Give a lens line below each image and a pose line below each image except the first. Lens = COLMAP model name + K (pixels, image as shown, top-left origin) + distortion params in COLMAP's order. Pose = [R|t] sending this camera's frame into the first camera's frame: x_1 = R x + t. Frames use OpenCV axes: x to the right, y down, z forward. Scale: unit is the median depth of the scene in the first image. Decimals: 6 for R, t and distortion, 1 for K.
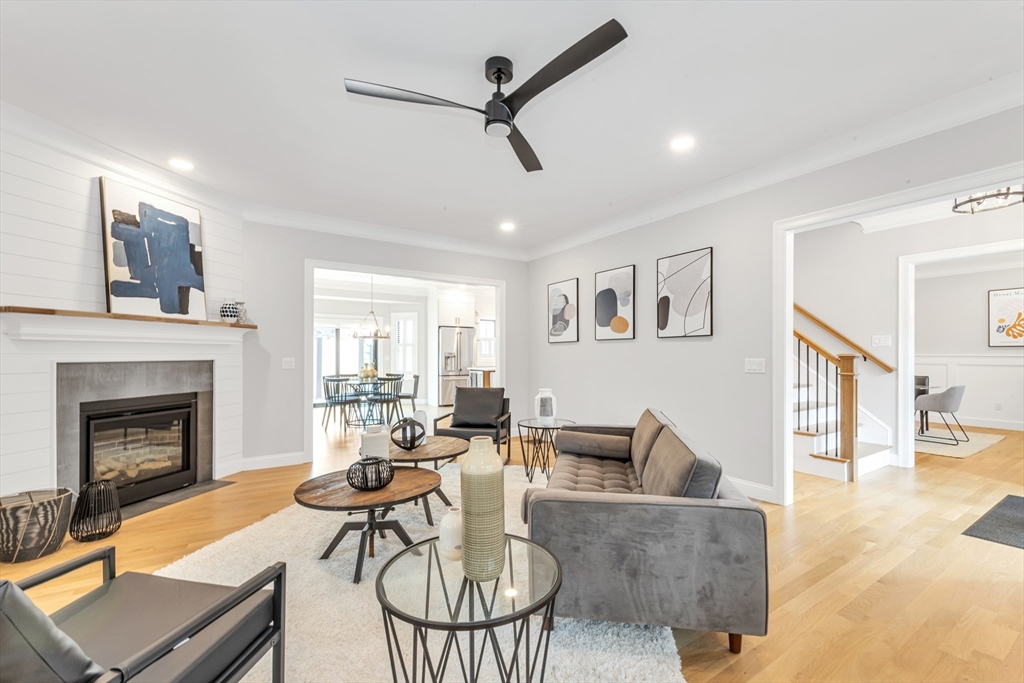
lens RADIAL K [[419.4, 0, 512.0], [0, 419.4, 341.5], [0, 0, 1]] dist [-0.022365, 0.000490]
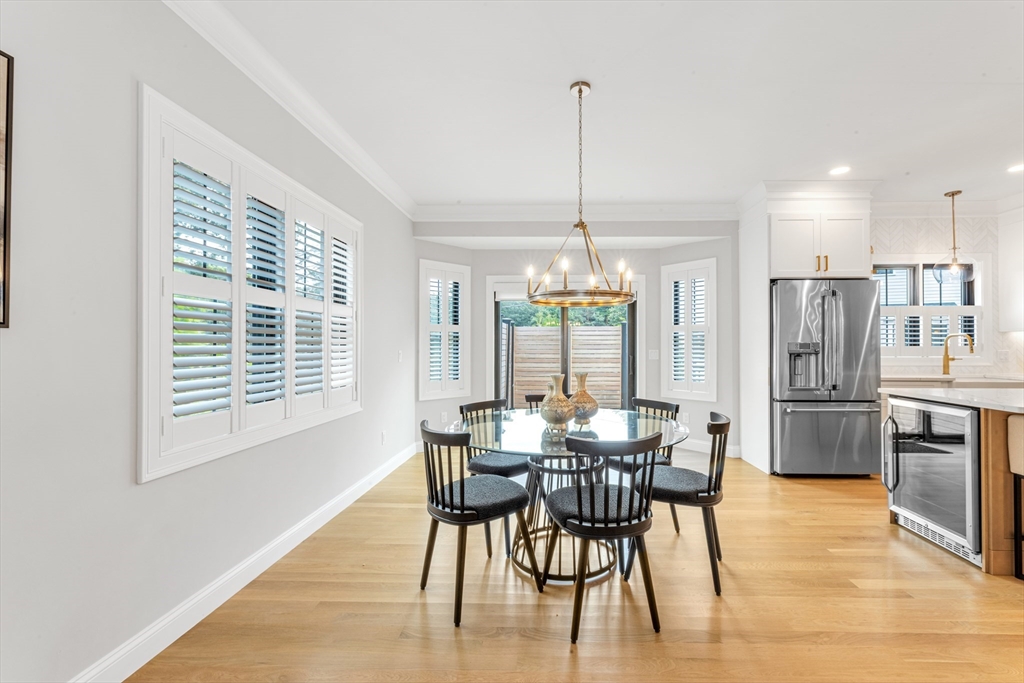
lens RADIAL K [[419.4, 0, 512.0], [0, 419.4, 341.5], [0, 0, 1]] dist [-0.022365, 0.000490]
pose [[0.791132, -0.000234, -0.611646, -0.127601], [0.012313, 0.999803, 0.015544, 0.015054], [0.611522, -0.019829, 0.790979, 0.524655]]
